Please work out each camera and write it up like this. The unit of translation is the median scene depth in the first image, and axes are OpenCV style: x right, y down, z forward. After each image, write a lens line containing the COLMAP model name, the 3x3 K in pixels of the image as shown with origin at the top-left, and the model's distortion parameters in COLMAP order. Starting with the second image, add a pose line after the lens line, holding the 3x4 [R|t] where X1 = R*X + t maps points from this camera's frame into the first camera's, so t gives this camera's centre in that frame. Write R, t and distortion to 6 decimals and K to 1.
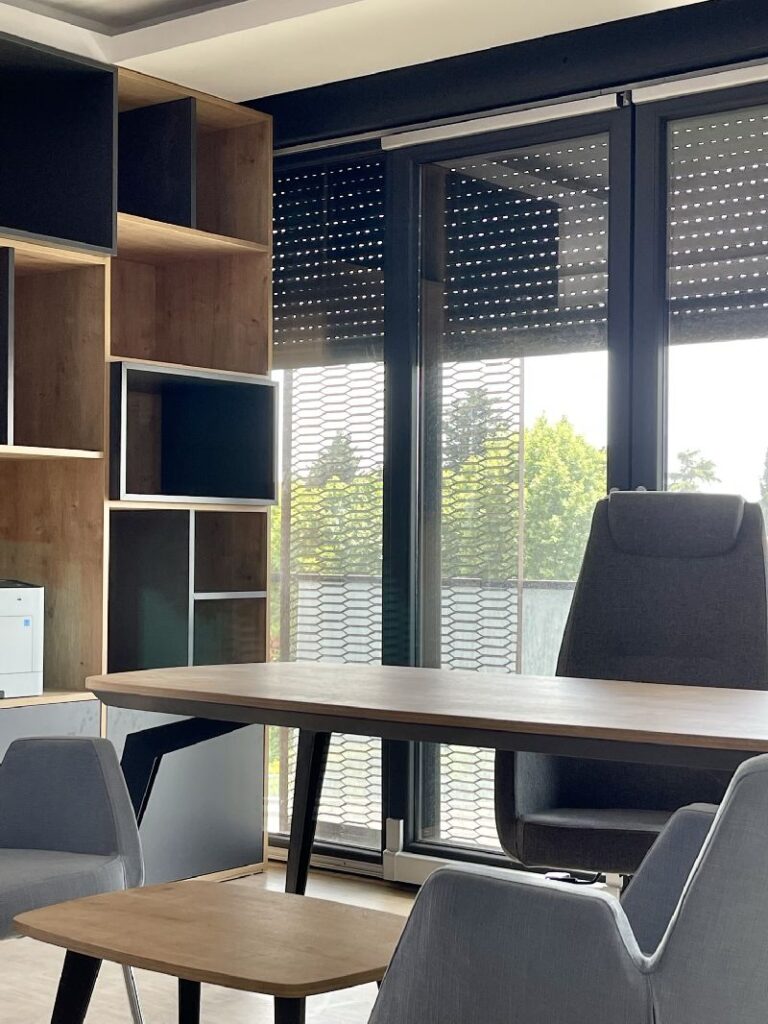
lens RADIAL K [[1657.1, 0, 386.3], [0, 1657.1, 516.6], [0, 0, 1]] dist [0.131176, 0.000000]
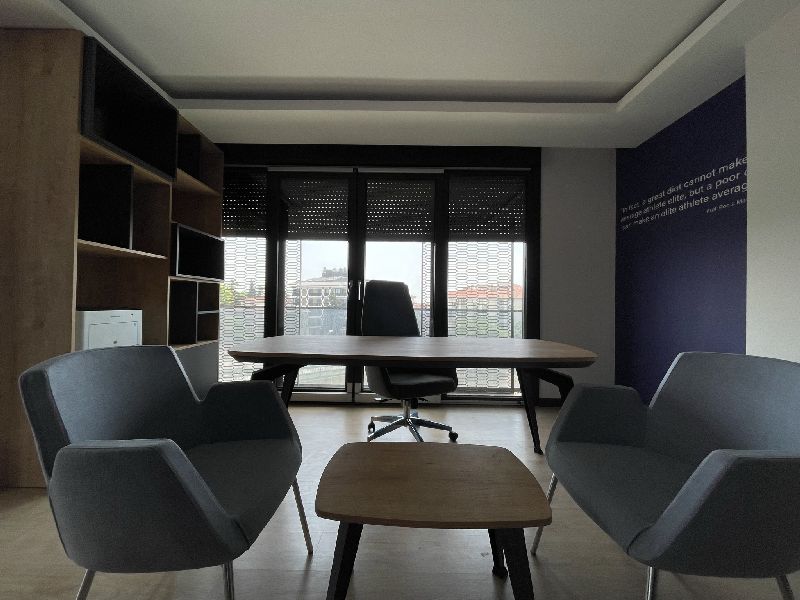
lens RADIAL K [[323.8, 0, 399.7], [0, 323.8, 297.3], [0, 0, 1]] dist [0.003208, -0.000266]
pose [[0.787011, 0.011961, 0.616823, -0.191264], [-0.016932, 0.999854, 0.002215, 0.015745], [-0.616706, -0.012187, 0.787099, 0.371846]]
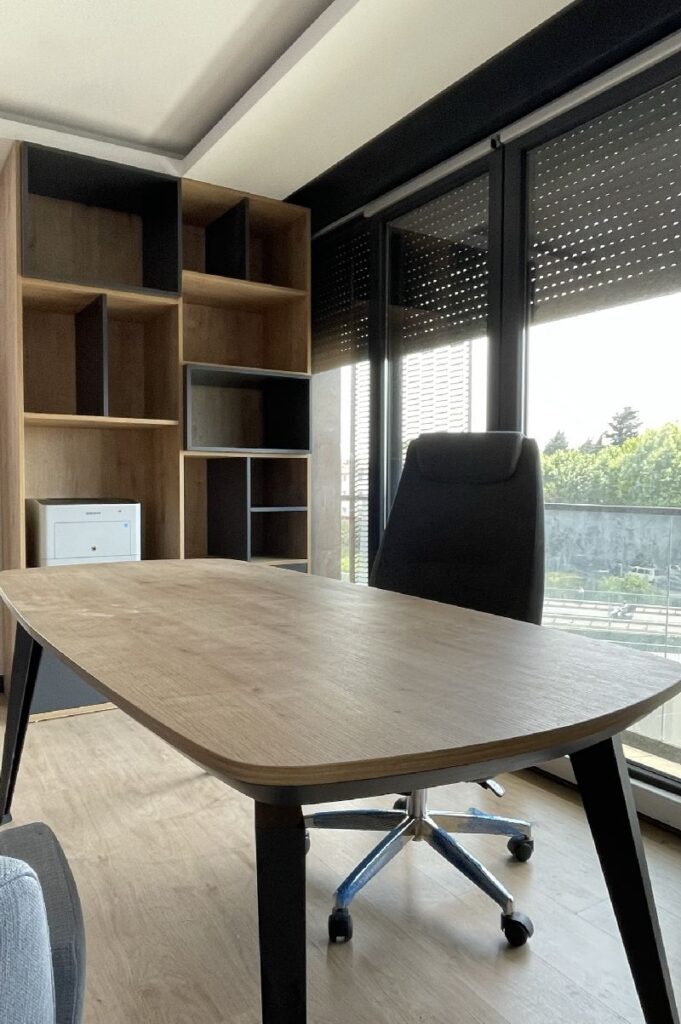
lens RADIAL K [[733.3, 0, 325.2], [0, 733.3, 507.7], [0, 0, 1]] dist [0.007728, -0.005640]
pose [[0.941345, 0.009503, -0.337311, 0.200386], [0.007782, 0.998726, 0.049853, 0.010810], [0.337355, -0.049554, 0.940072, 0.362252]]
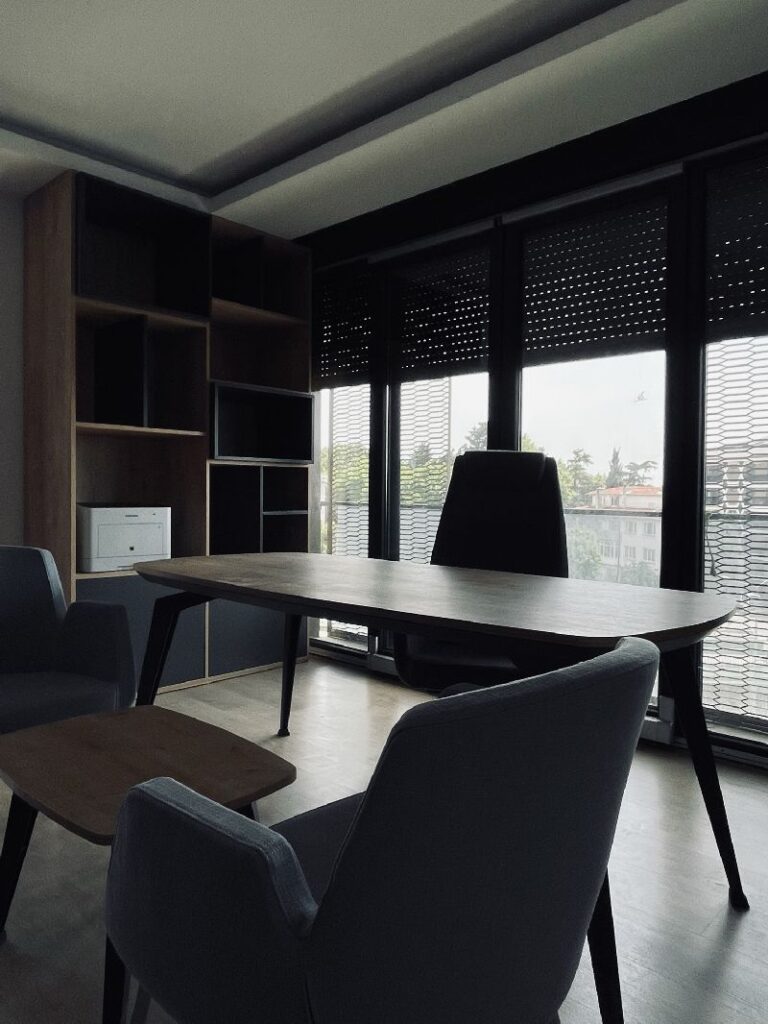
lens RADIAL K [[721.6, 0, 385.2], [0, 721.6, 514.0], [0, 0, 1]] dist [0.007331, -0.000606]
pose [[0.996663, 0.007660, -0.081269, 0.084196], [-0.003685, 0.998794, 0.048953, 0.009756], [0.081546, -0.048491, 0.995489, 0.231229]]
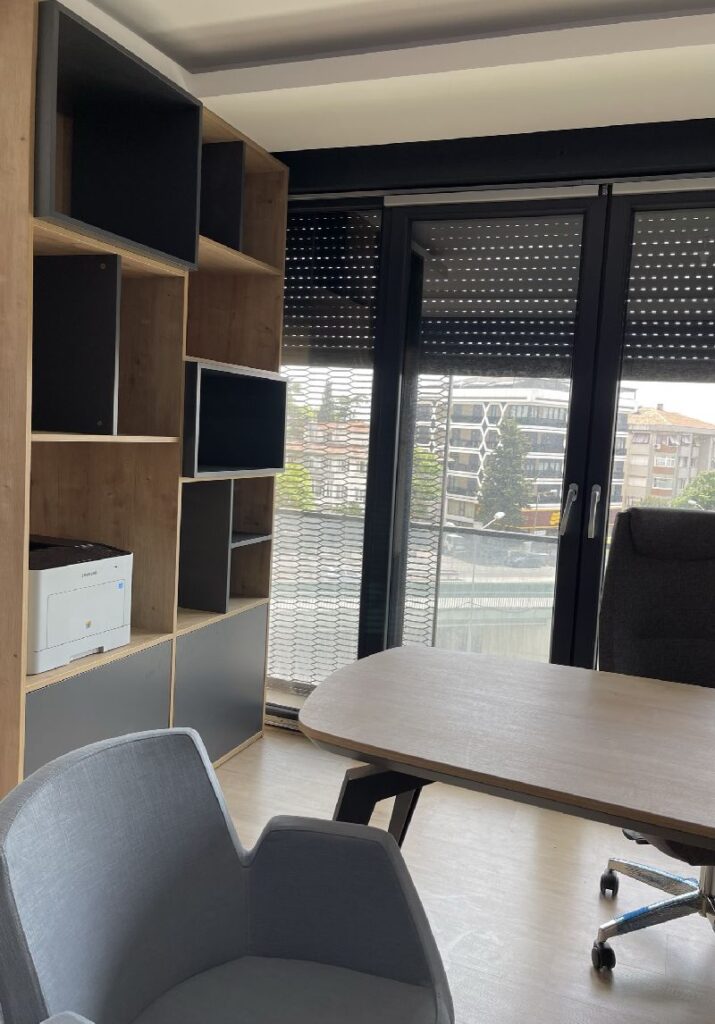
lens RADIAL K [[808.7, 0, 378.0], [0, 808.7, 501.1], [0, 0, 1]] dist [0.021548, -0.007333]
pose [[0.953842, 0.016675, 0.299845, -0.201677], [-0.051100, 0.992909, 0.107337, -0.061143], [-0.295928, -0.117704, 0.947930, 0.390215]]
